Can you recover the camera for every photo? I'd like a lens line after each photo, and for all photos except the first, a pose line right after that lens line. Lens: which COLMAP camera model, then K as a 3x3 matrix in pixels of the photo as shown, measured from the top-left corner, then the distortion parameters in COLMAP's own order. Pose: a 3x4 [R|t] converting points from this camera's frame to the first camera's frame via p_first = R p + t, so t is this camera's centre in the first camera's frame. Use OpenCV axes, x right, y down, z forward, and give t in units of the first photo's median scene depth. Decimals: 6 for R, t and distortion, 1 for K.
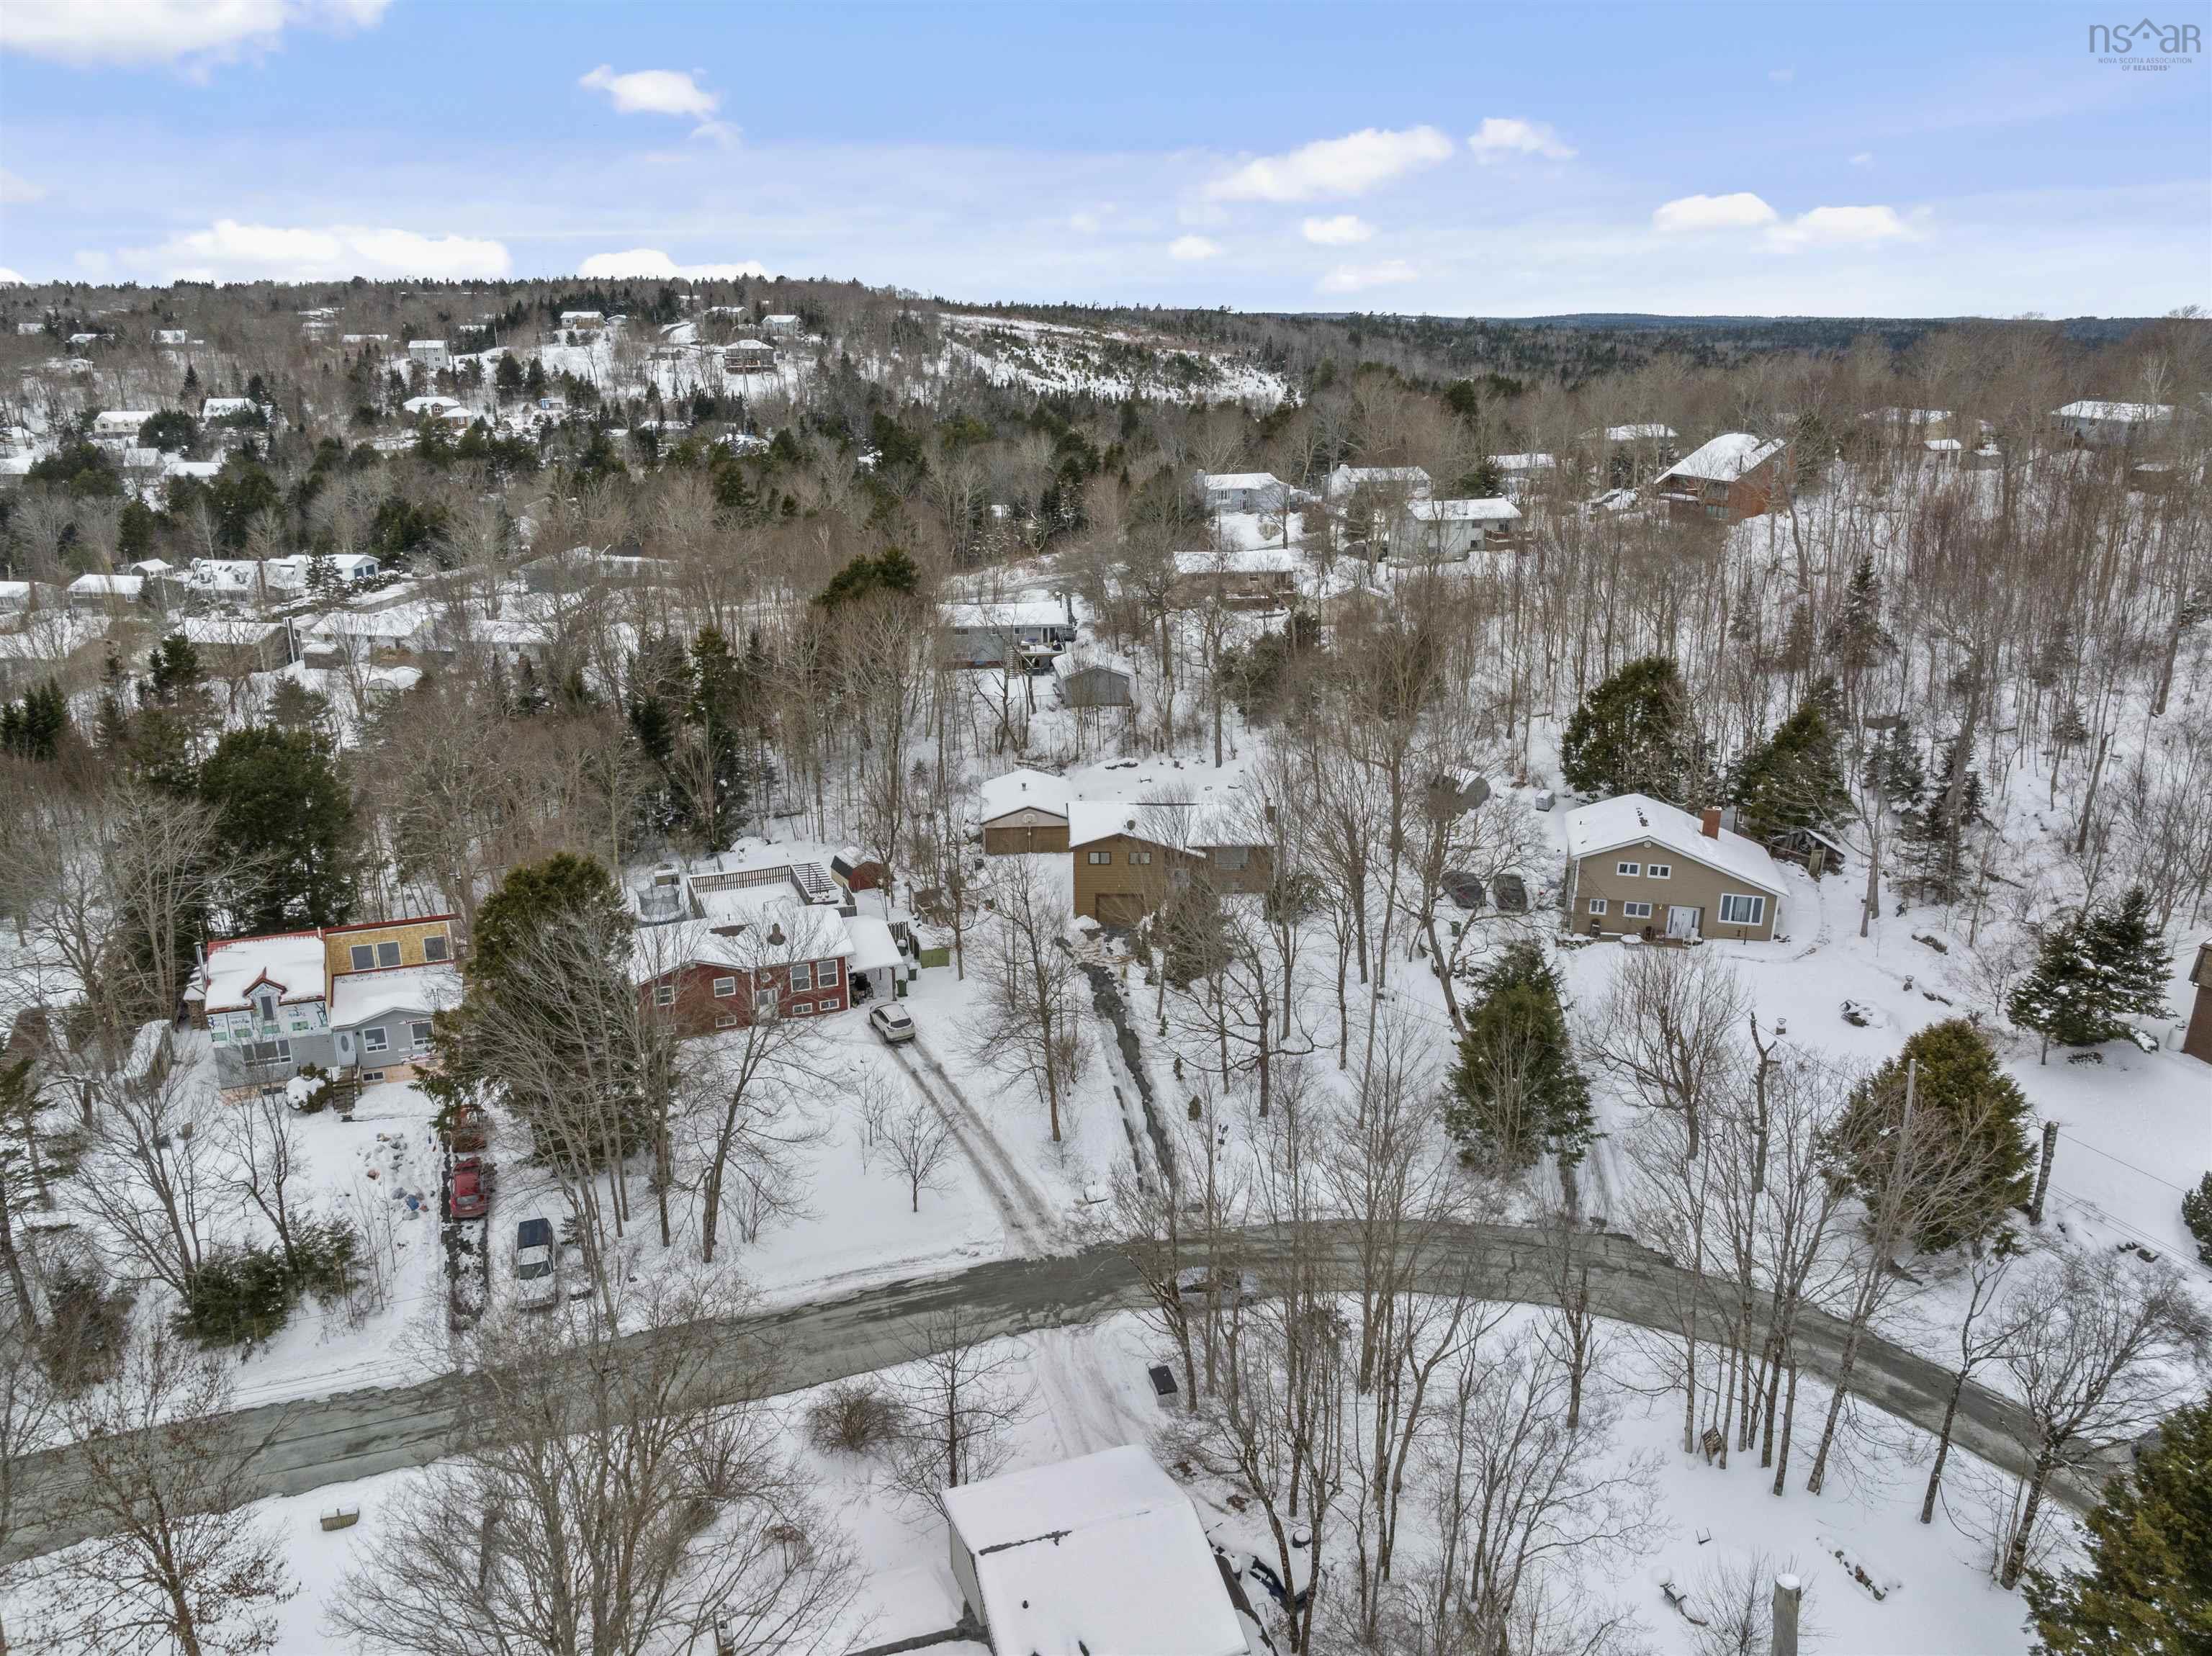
lens RADIAL K [[1574.8, 0, 1106.0], [0, 1574.8, 828.0], [0, 0, 1]] dist [-0.061560, 0.032207]
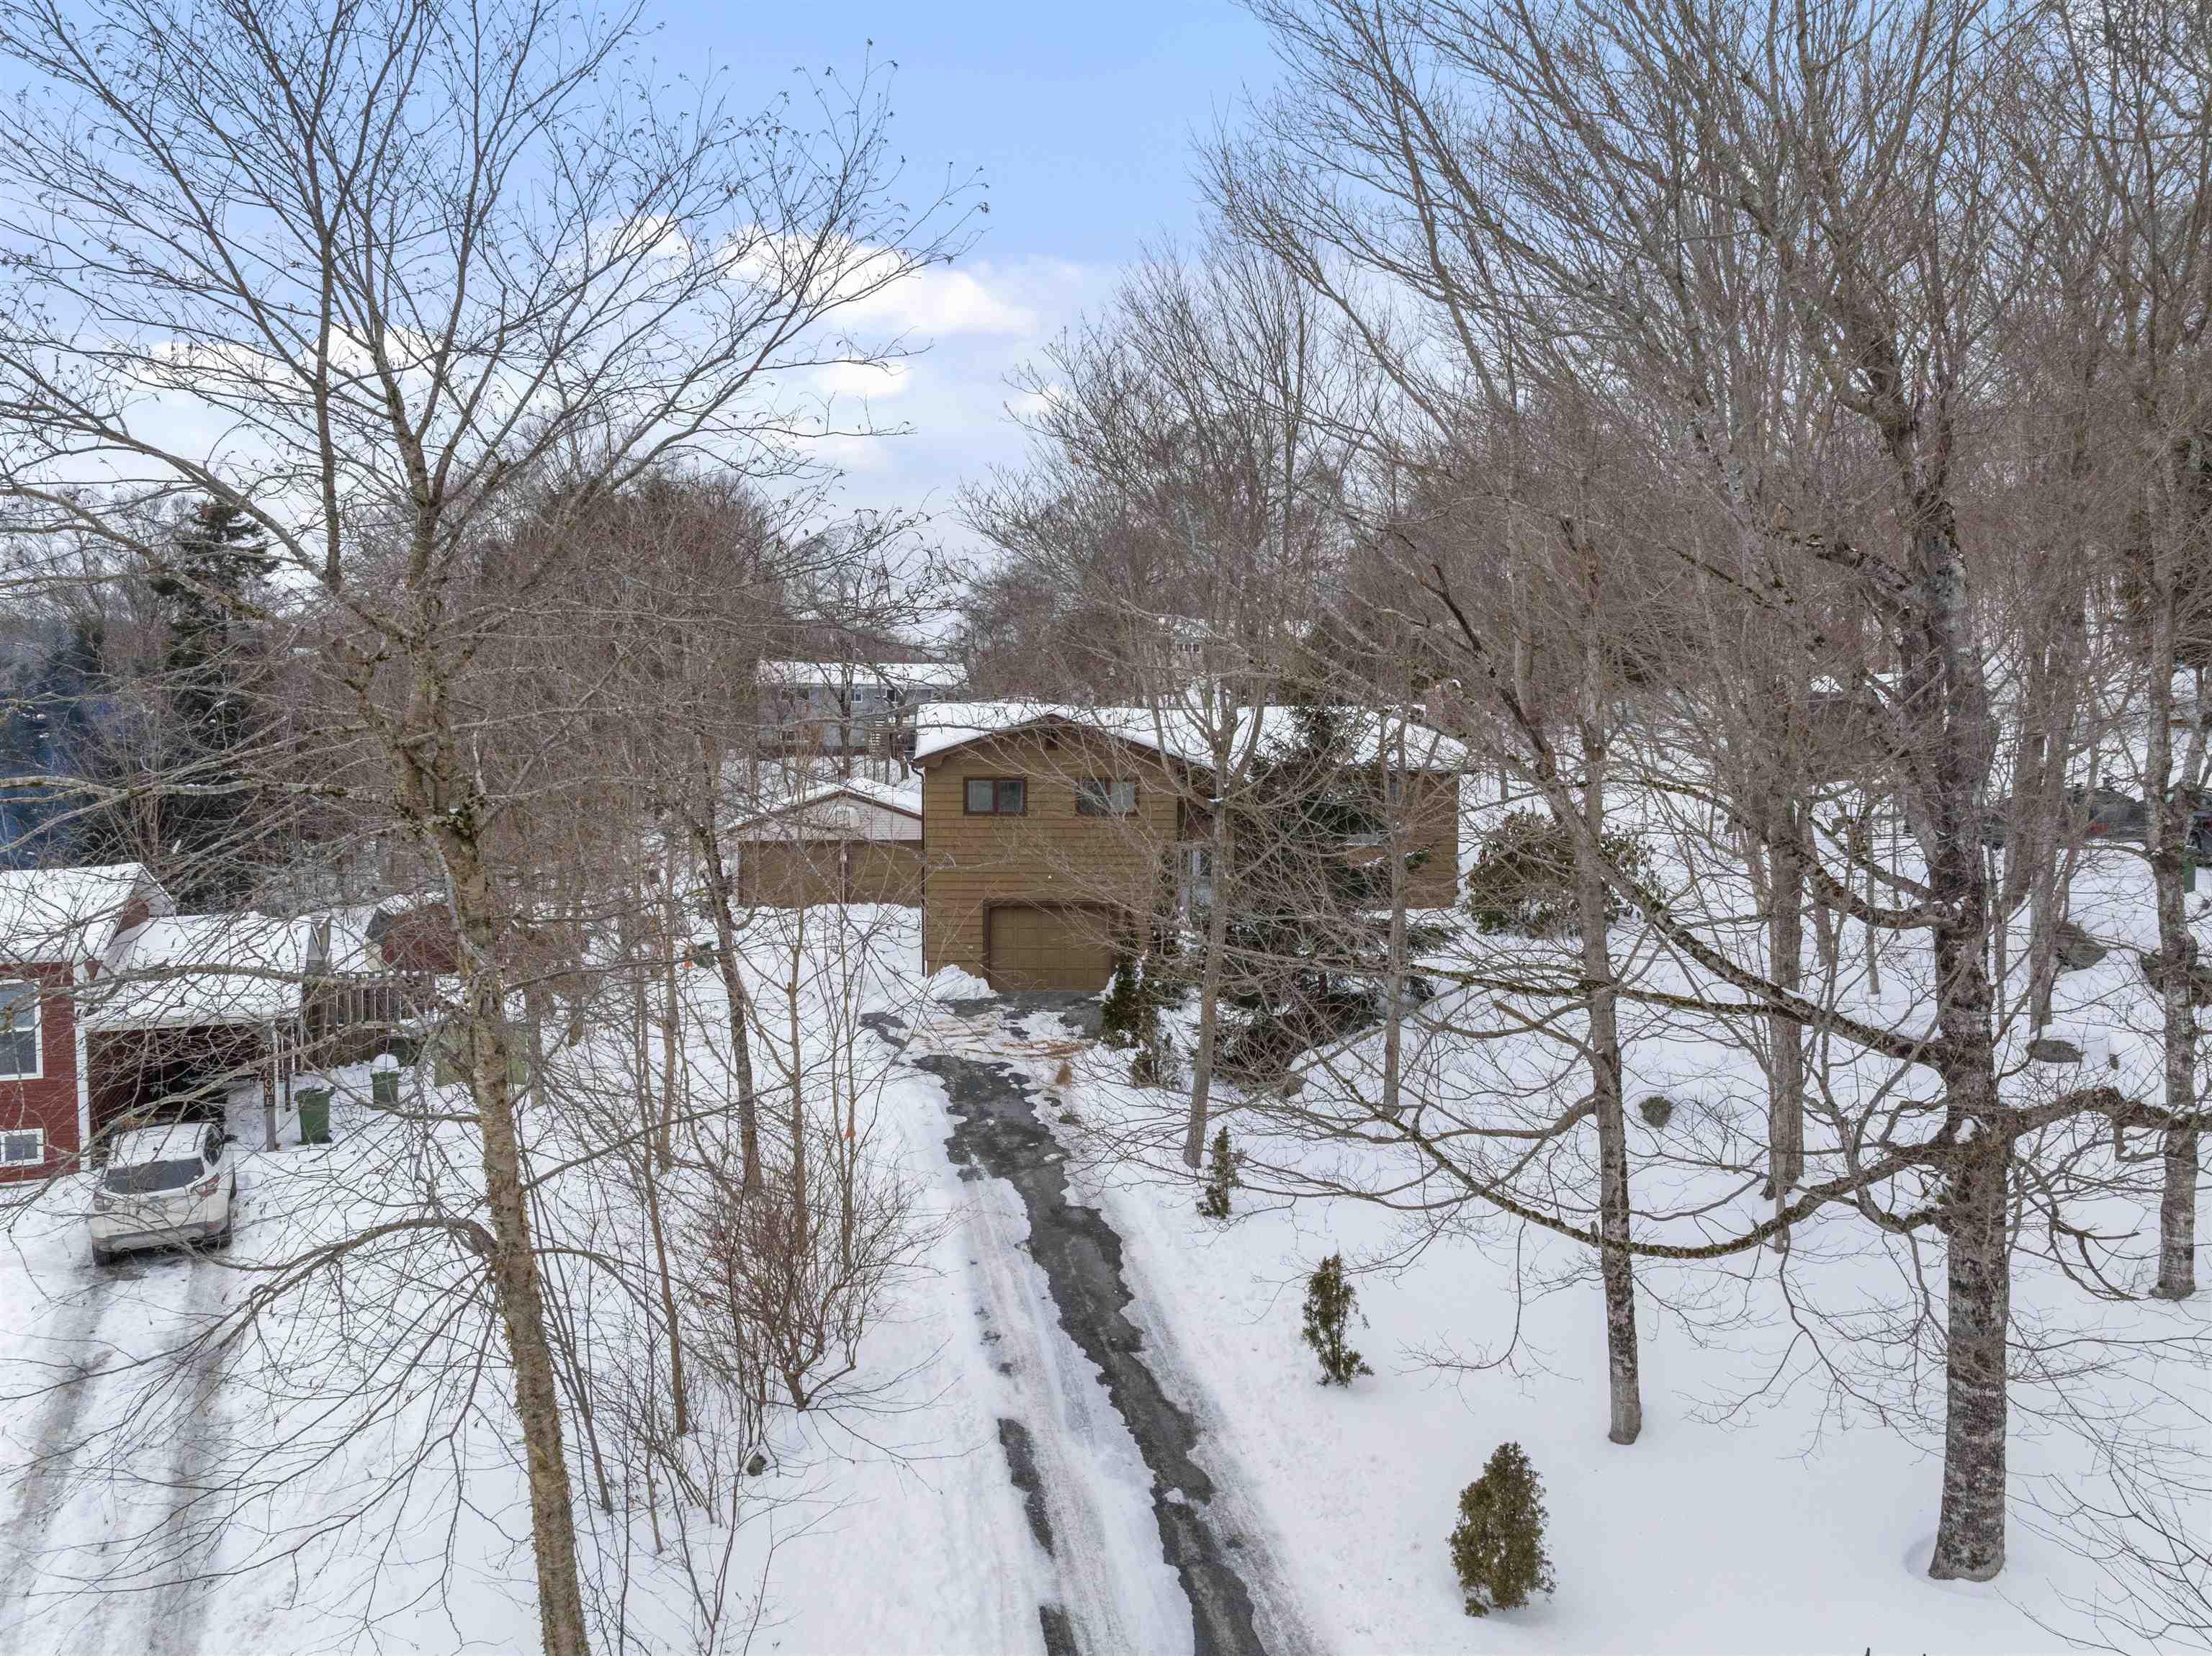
lens RADIAL K [[1574.8, 0, 1106.0], [0, 1574.8, 828.0], [0, 0, 1]] dist [-0.061560, 0.032207]
pose [[0.999464, -0.007740, 0.031823, 0.010880], [0.015503, 0.967727, -0.251524, 0.123911], [-0.028849, 0.251883, 0.967328, 0.694900]]
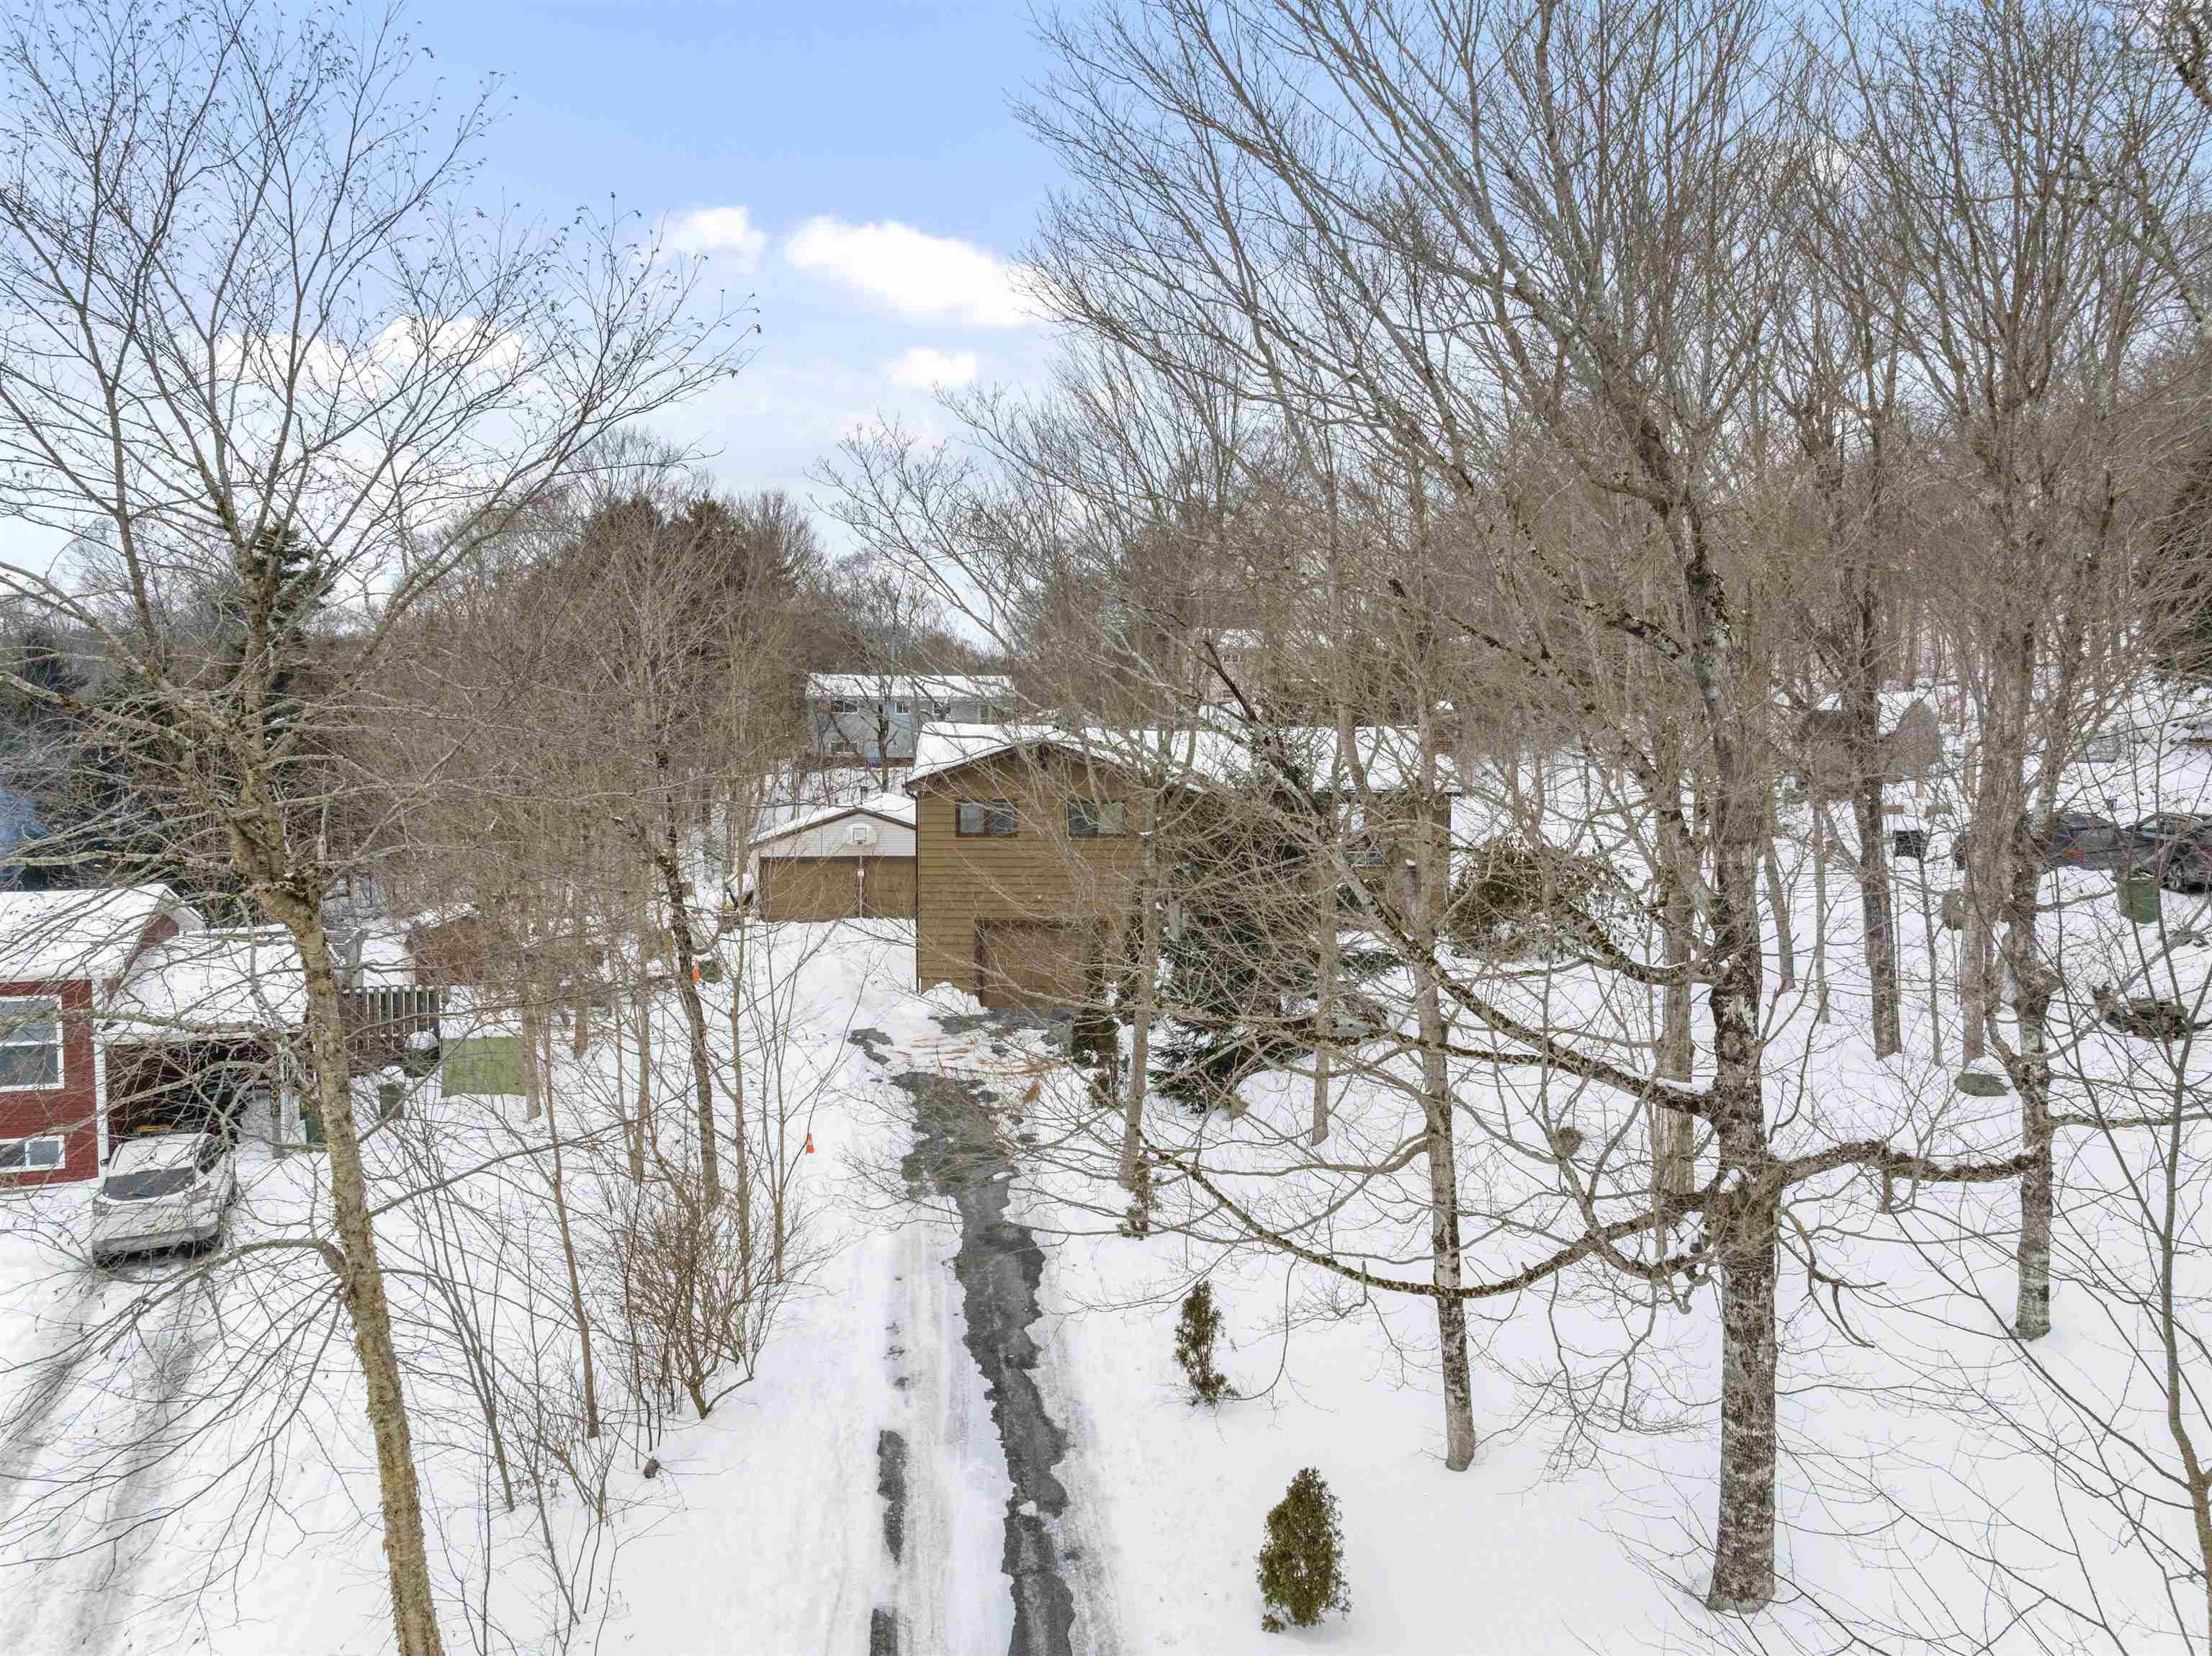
lens RADIAL K [[1574.8, 0, 1106.0], [0, 1574.8, 828.0], [0, 0, 1]] dist [-0.061560, 0.032207]
pose [[0.999802, -0.006078, -0.018957, 0.033250], [0.001068, 0.967253, -0.253812, 0.121811], [0.019878, 0.253742, 0.967068, 0.685594]]
